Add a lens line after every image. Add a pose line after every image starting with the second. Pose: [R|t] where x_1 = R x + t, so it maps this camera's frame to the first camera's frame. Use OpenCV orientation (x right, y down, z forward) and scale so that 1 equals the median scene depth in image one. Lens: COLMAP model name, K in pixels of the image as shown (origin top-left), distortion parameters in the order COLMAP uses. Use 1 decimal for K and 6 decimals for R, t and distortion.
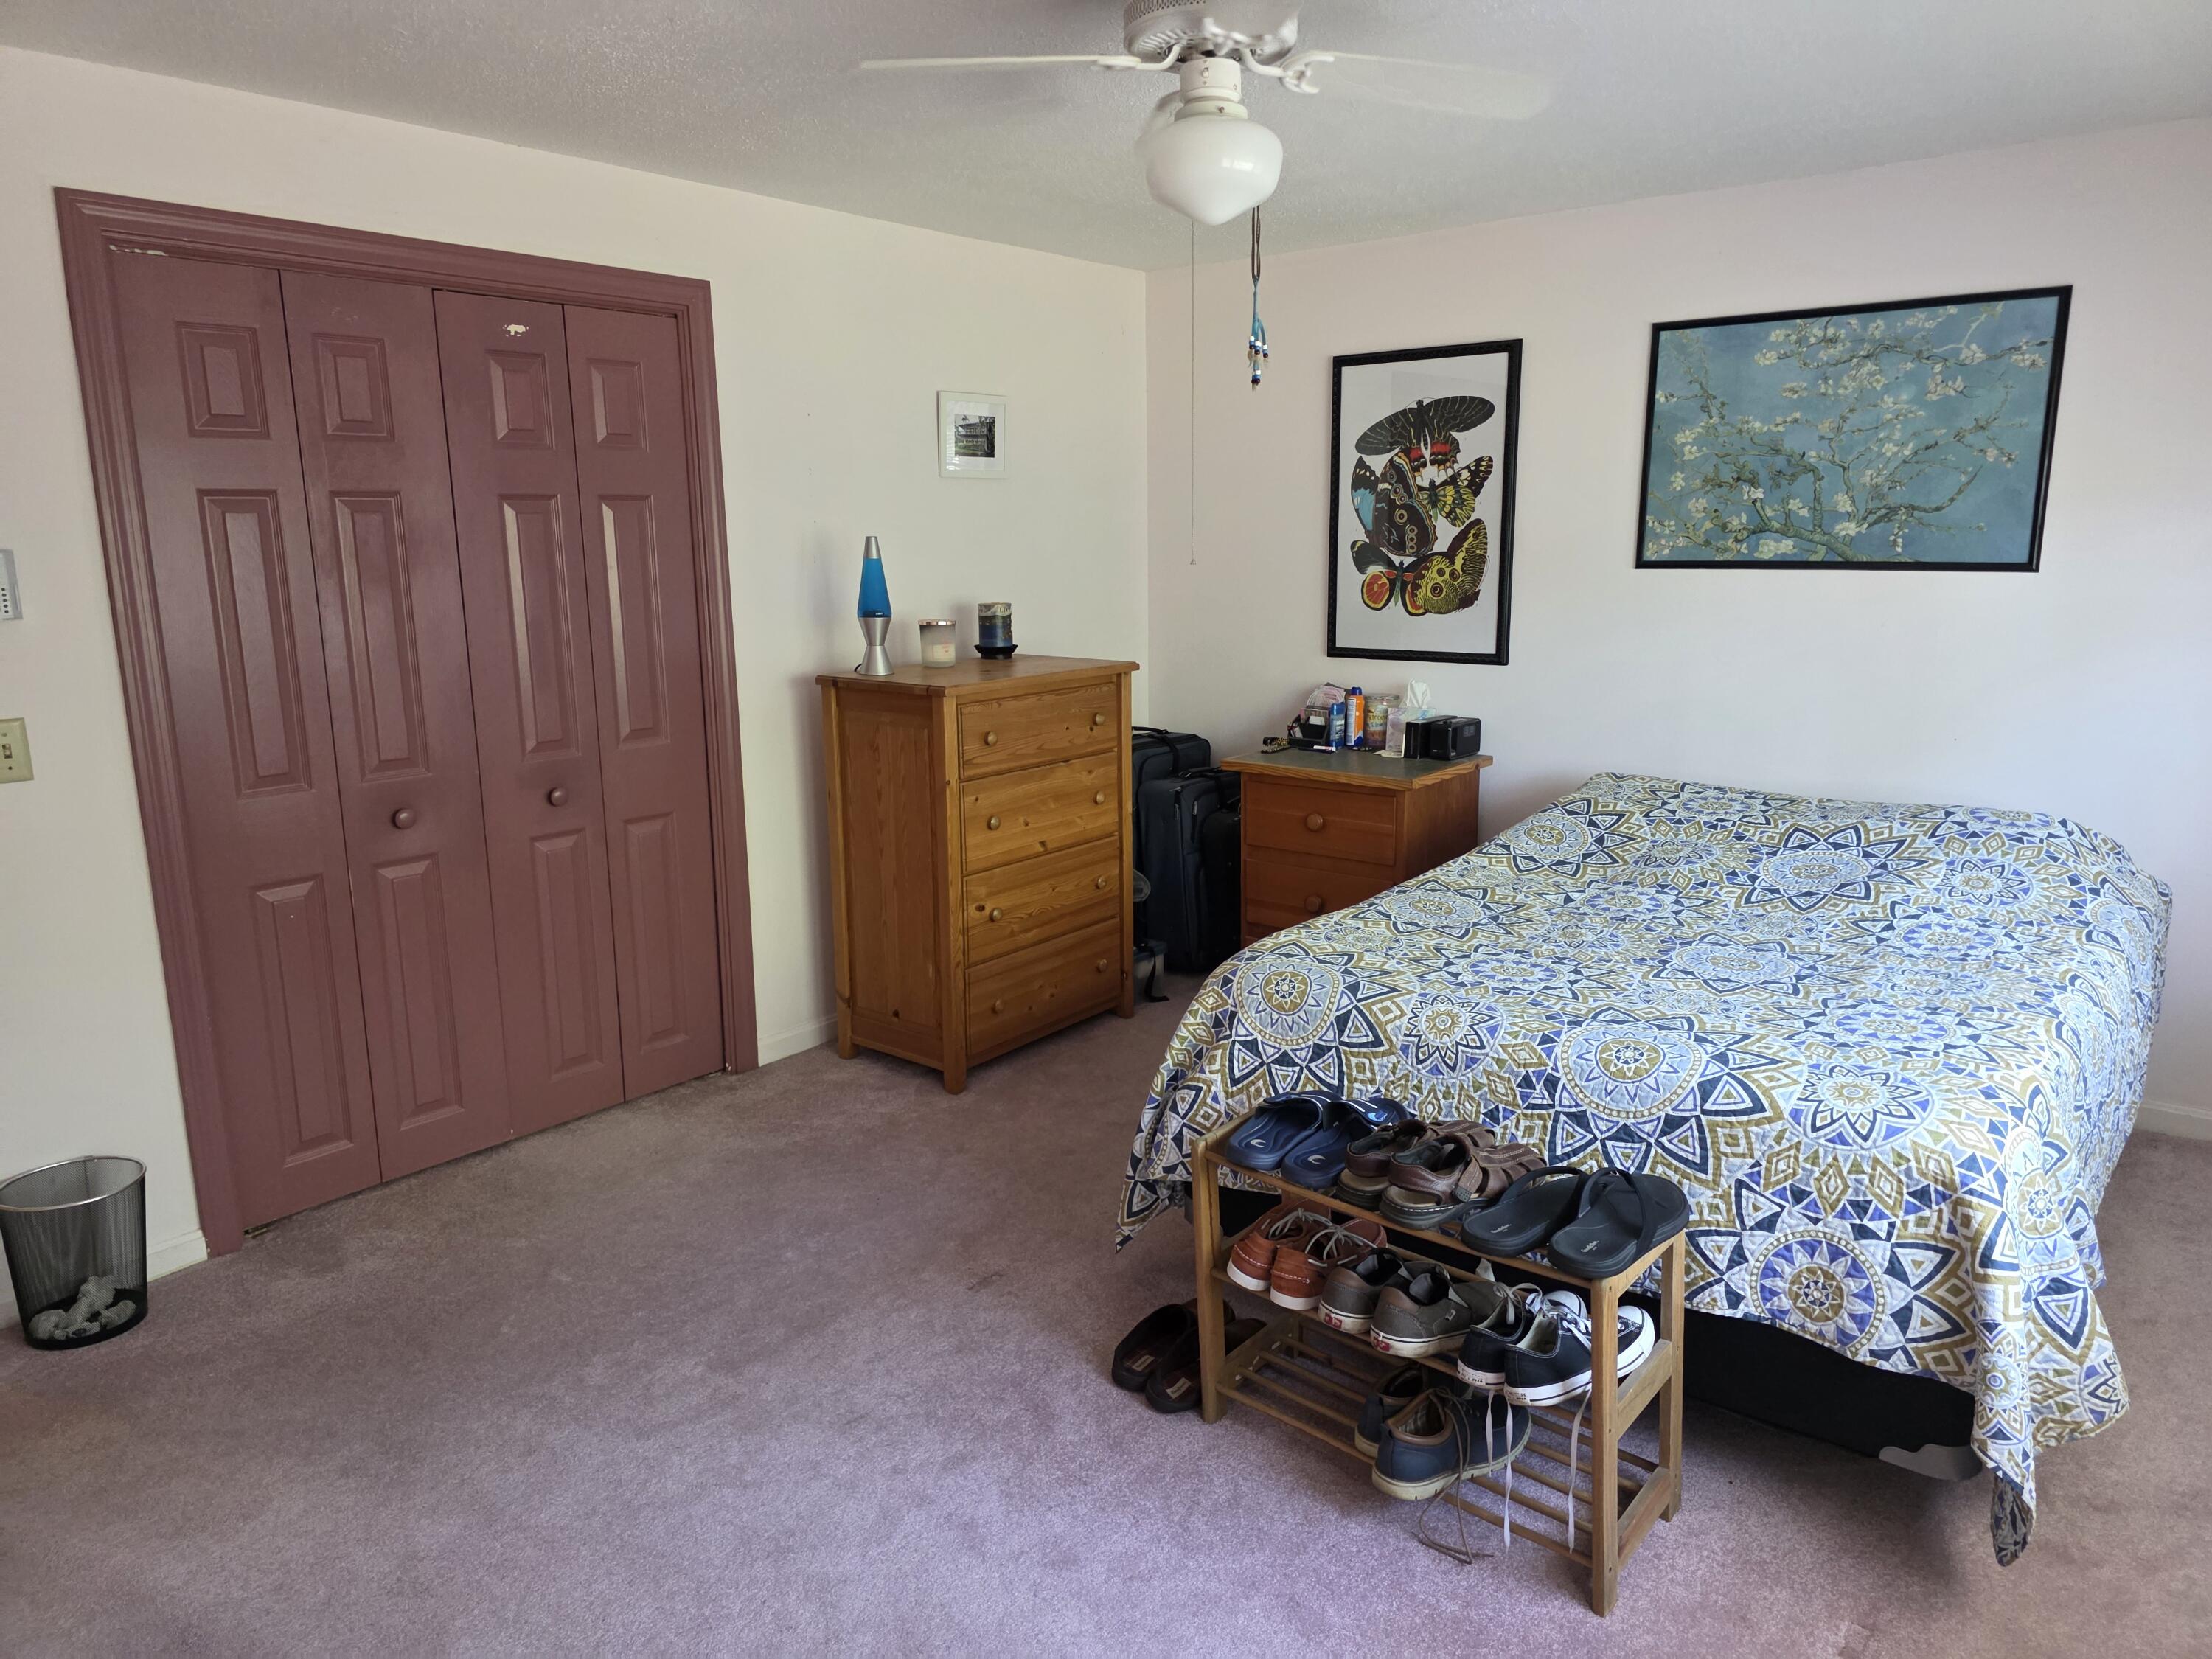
lens RADIAL K [[1476.7, 0, 1105.6], [0, 1476.7, 825.3], [0, 0, 1]] dist [0.039368, -0.046255]
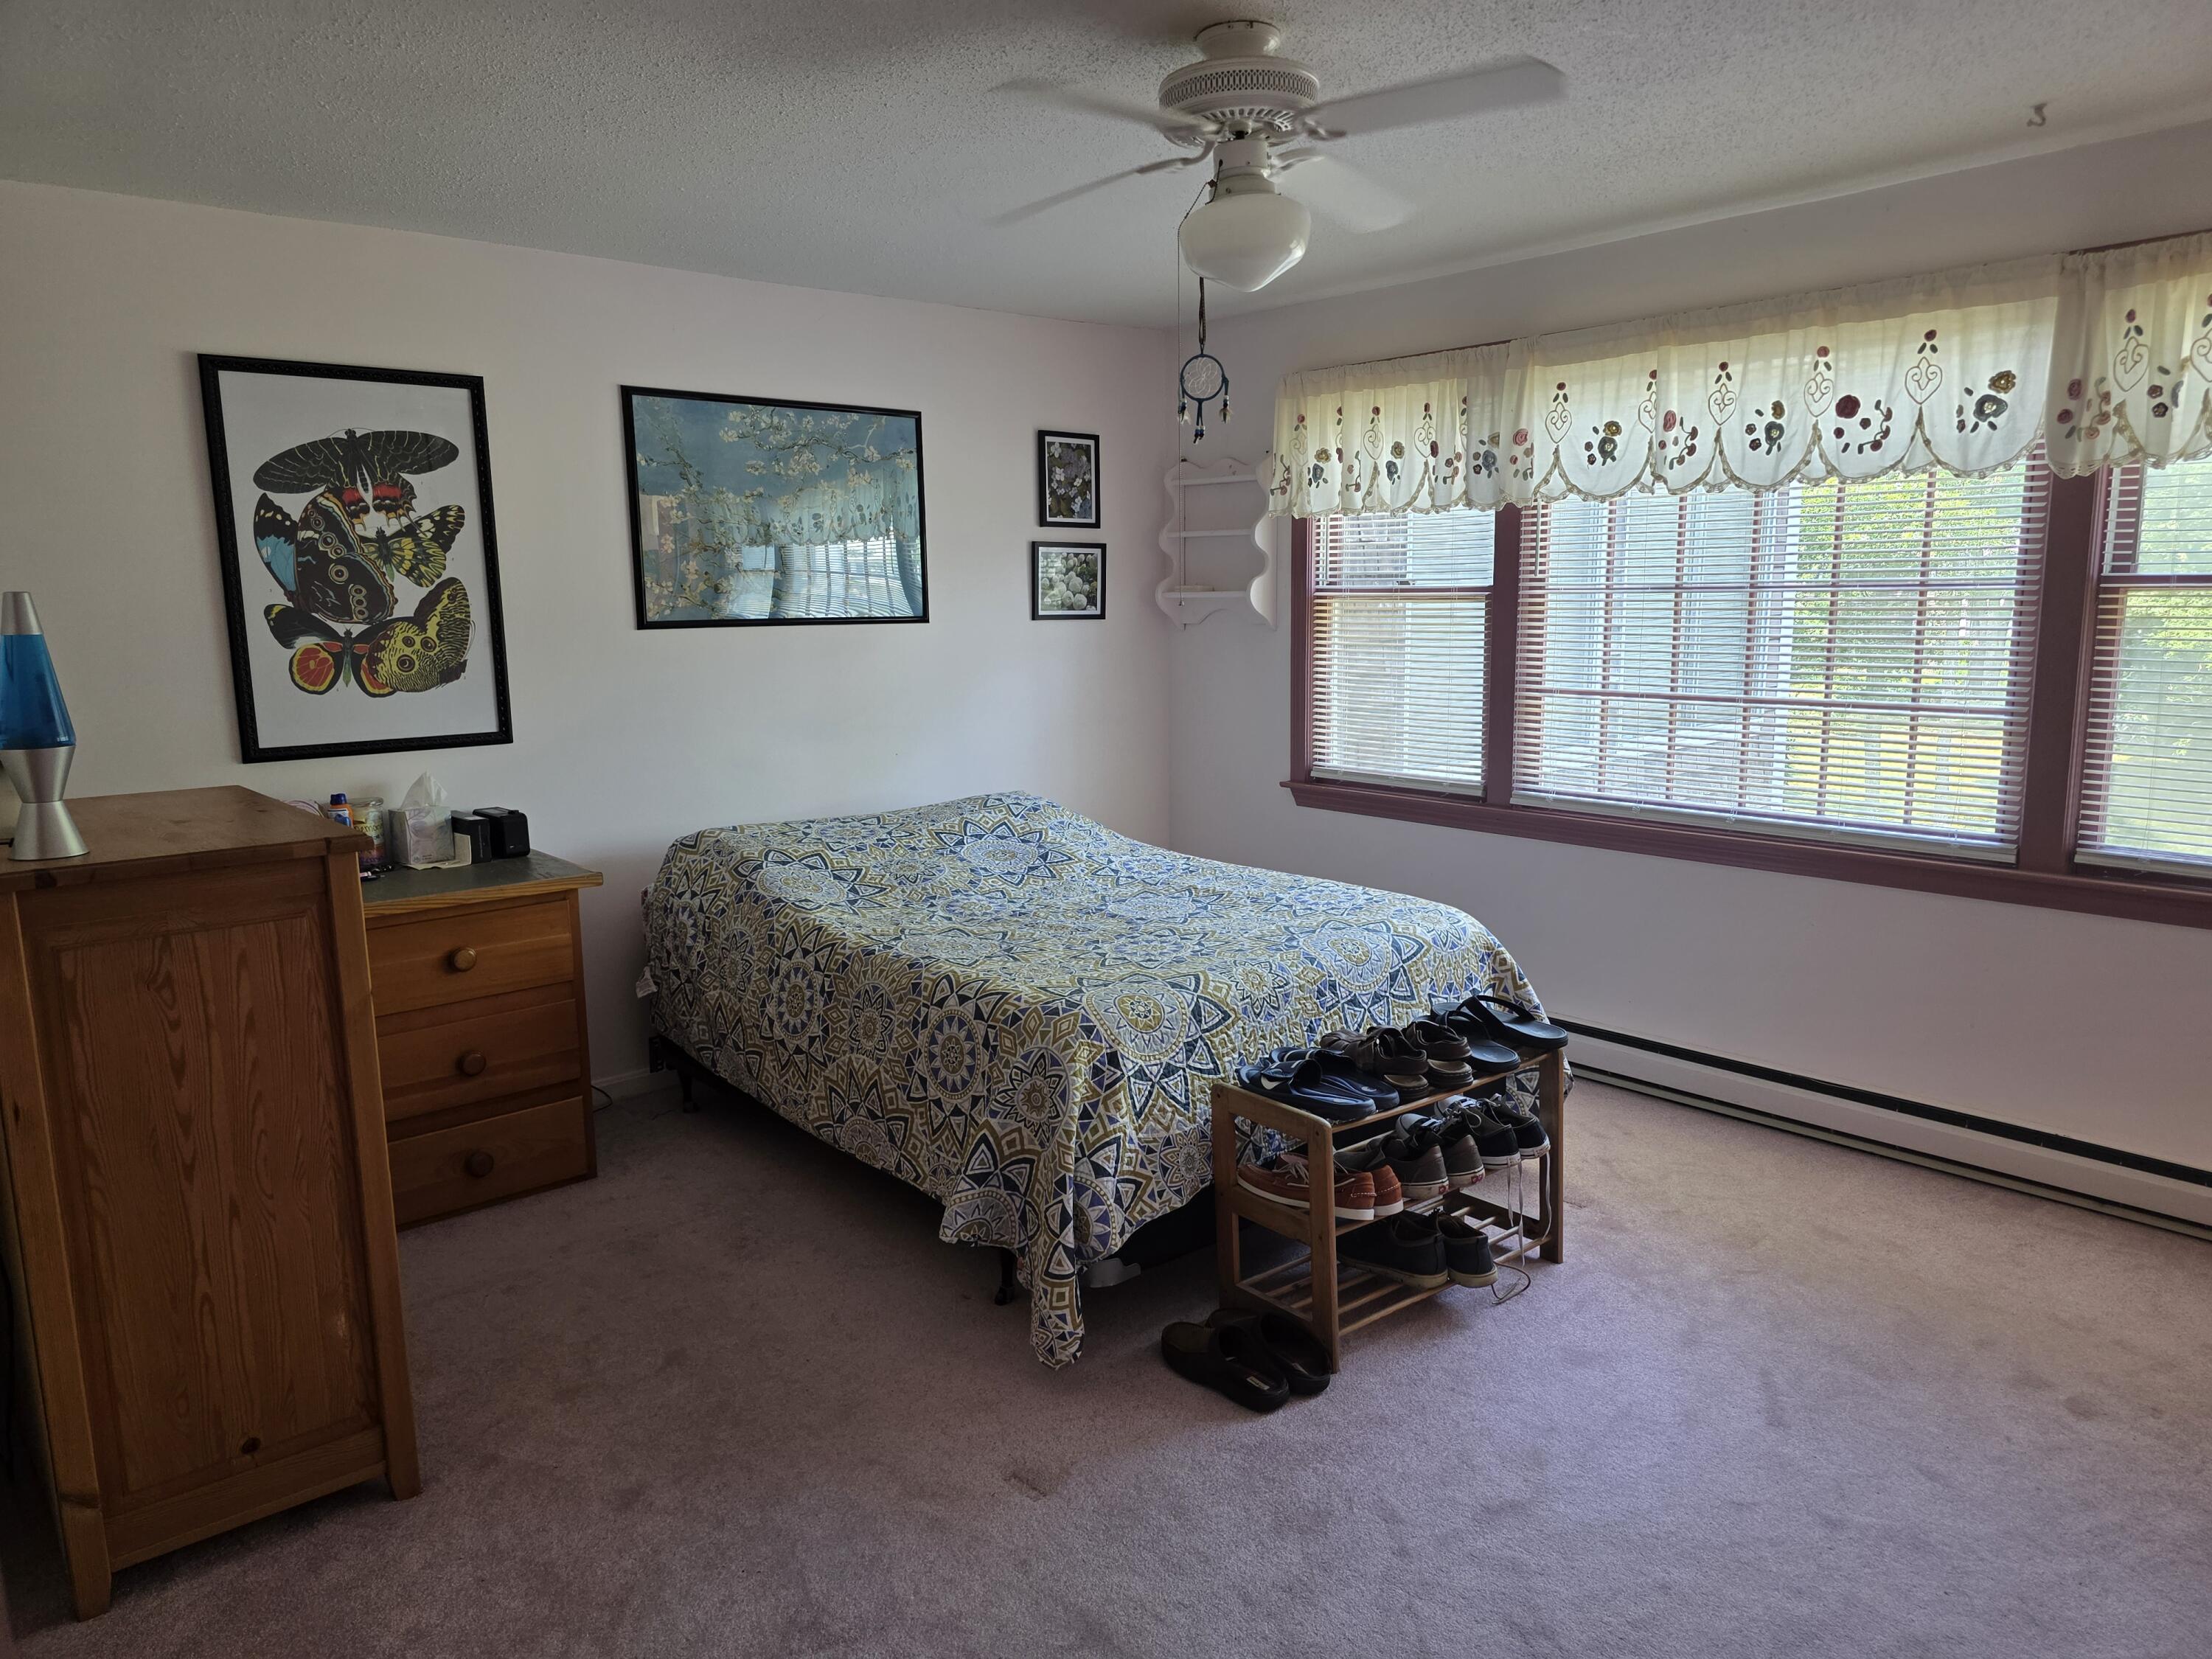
lens RADIAL K [[1476.7, 0, 1118.3], [0, 1476.7, 837.7], [0, 0, 1]] dist [0.039368, -0.046255]
pose [[0.164564, -0.153242, 0.974390, -0.536651], [0.208572, 0.970926, 0.117472, -0.080817], [-0.964062, 0.183899, 0.191742, 0.486979]]
